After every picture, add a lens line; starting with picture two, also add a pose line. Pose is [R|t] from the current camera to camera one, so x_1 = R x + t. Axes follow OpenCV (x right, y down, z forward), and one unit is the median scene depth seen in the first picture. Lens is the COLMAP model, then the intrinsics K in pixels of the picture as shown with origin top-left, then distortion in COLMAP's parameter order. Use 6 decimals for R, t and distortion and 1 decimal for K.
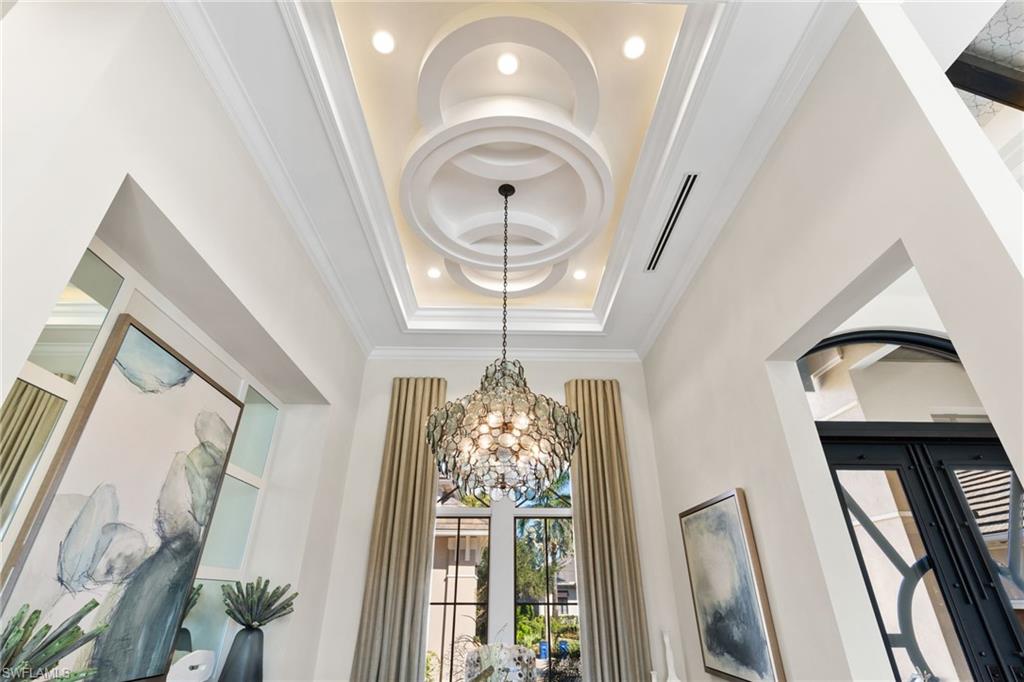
lens RADIAL K [[476.3, 0, 510.1], [0, 476.3, 345.8], [0, 0, 1]] dist [0.002318, -0.000573]
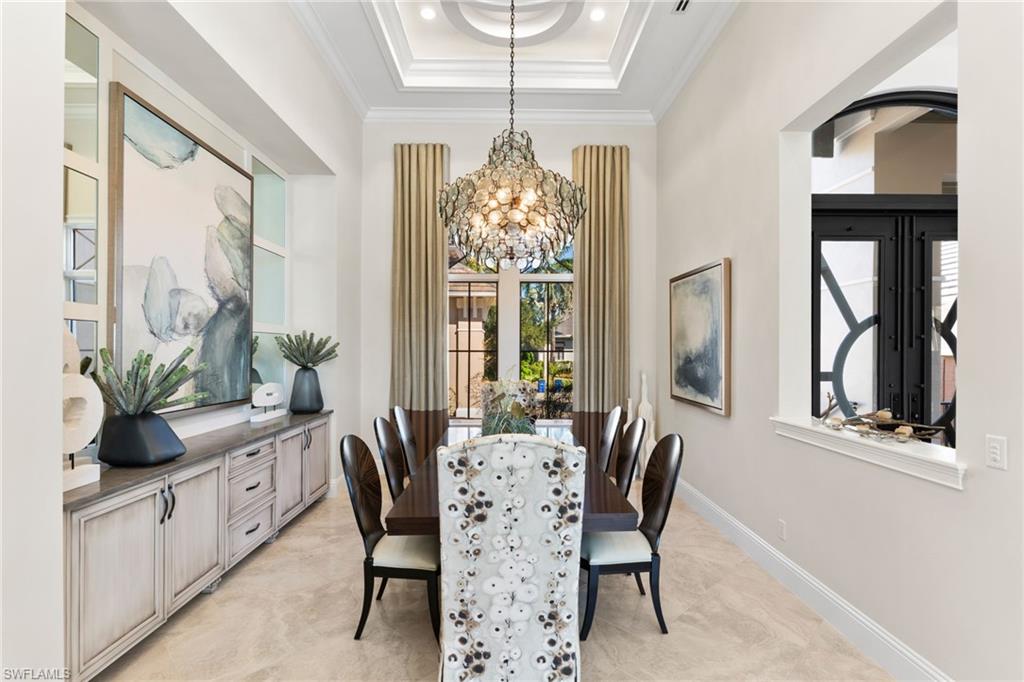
lens RADIAL K [[476.3, 0, 508.7], [0, 476.3, 345.5], [0, 0, 1]] dist [0.002318, -0.000573]
pose [[0.999957, 0.000436, -0.009237, -0.009616], [0.003903, 0.885661, 0.464316, -0.031463], [0.008383, -0.464333, 0.885621, -0.063795]]
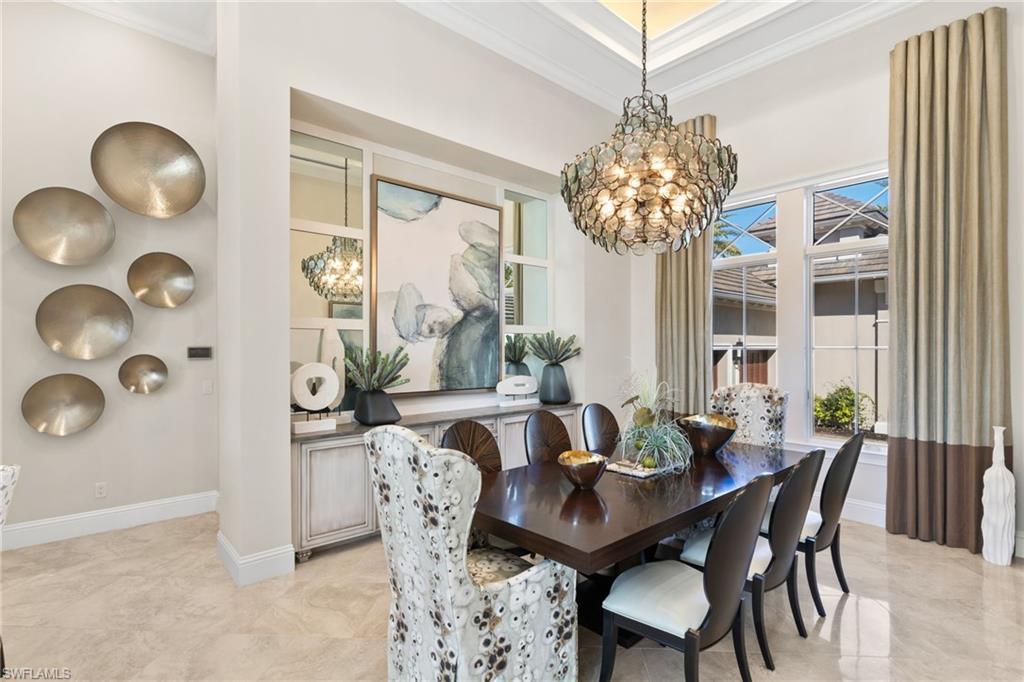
lens RADIAL K [[476.3, 0, 507.7], [0, 476.3, 341.7], [0, 0, 1]] dist [0.002318, -0.000573]
pose [[0.664799, -0.012920, -0.746910, 0.438901], [0.356238, 0.884321, 0.301779, 0.074595], [0.656610, -0.466700, 0.592499, 0.130528]]
